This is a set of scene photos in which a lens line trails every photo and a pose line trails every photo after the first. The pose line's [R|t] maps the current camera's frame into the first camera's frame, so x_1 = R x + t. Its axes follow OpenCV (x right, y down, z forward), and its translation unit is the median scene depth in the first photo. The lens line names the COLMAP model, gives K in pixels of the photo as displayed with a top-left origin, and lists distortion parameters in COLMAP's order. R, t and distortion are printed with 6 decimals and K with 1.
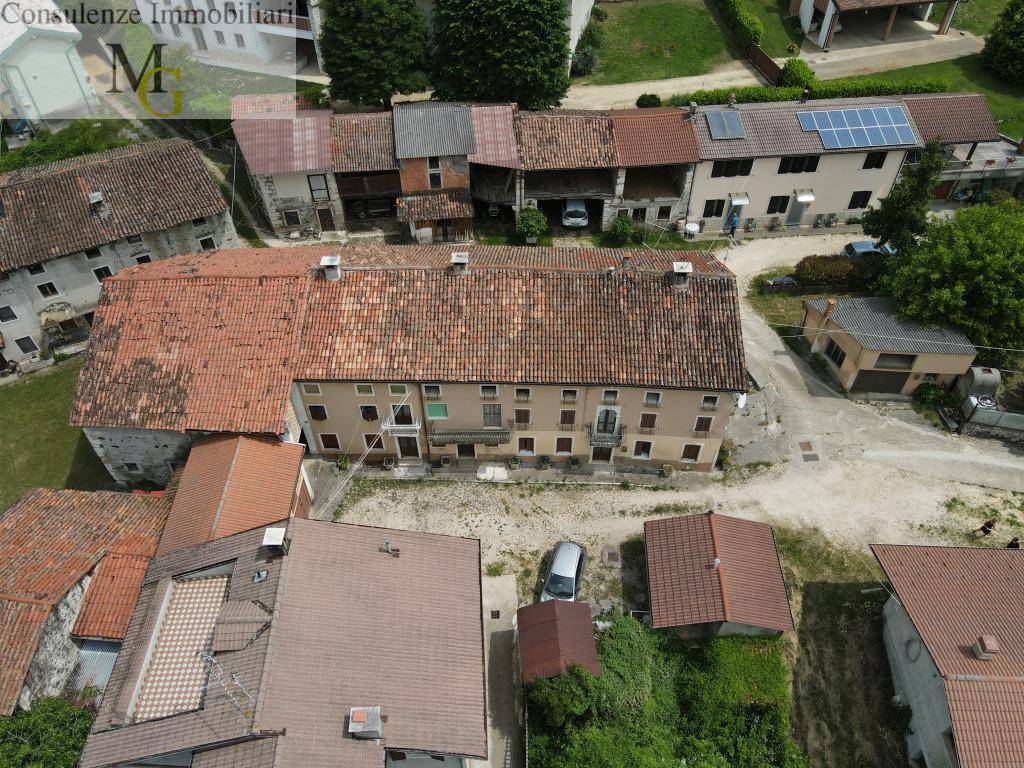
lens RADIAL K [[754.5, 0, 512.0], [0, 754.5, 384.0], [0, 0, 1]] dist [-0.006003, 0.029452]
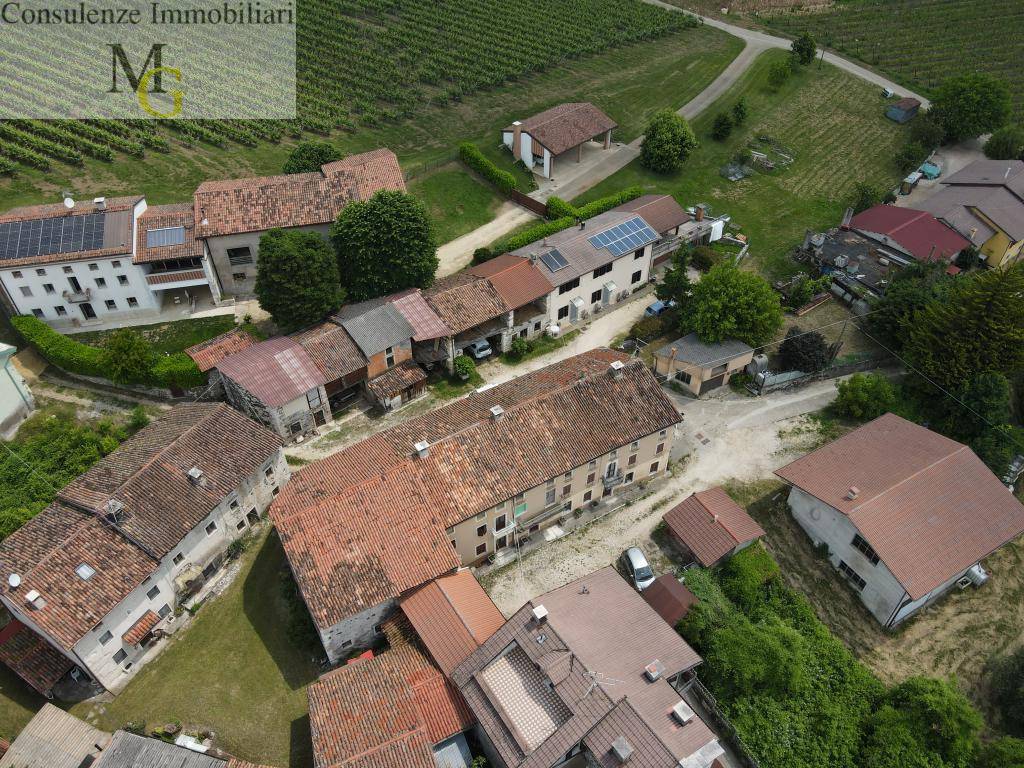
lens RADIAL K [[754.5, 0, 512.0], [0, 754.5, 384.0], [0, 0, 1]] dist [-0.006003, 0.029452]
pose [[0.844198, -0.359340, 0.397748, -0.550238], [0.385386, 0.922624, 0.015573, -0.199383], [-0.372568, 0.140139, 0.917362, -0.362836]]
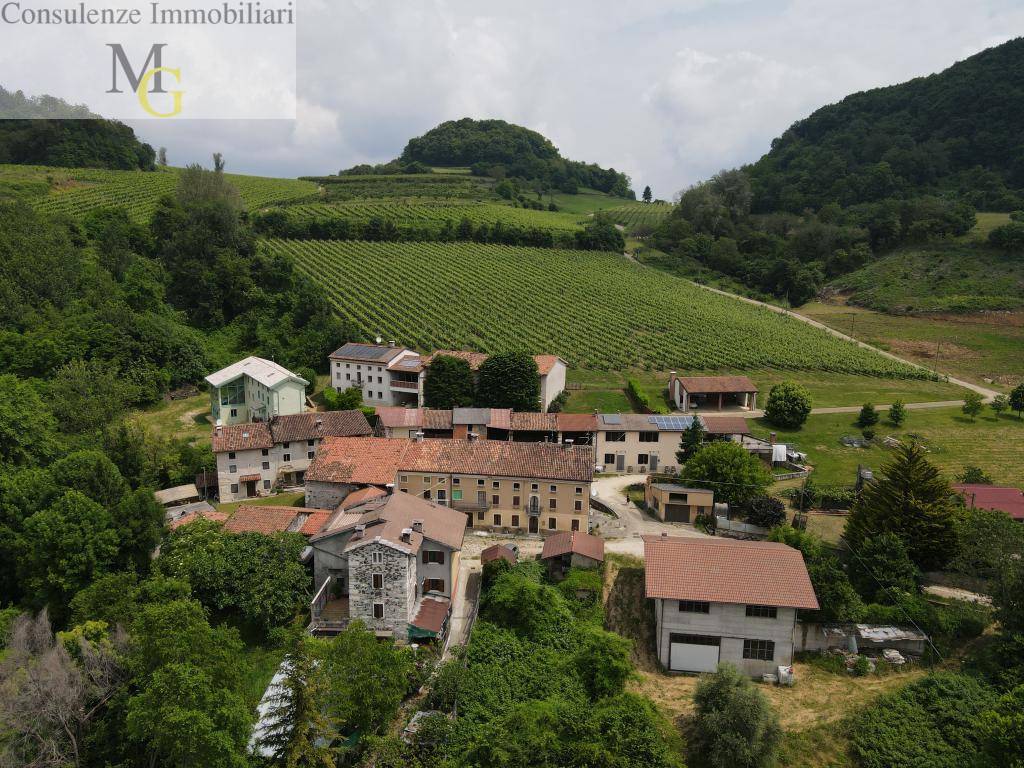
lens RADIAL K [[754.5, 0, 512.0], [0, 754.5, 384.0], [0, 0, 1]] dist [-0.006003, 0.029452]
pose [[0.996104, 0.036233, -0.080400, 0.199975], [-0.076180, 0.812814, -0.577521, 0.918455], [0.044425, 0.581396, 0.812407, -0.865954]]
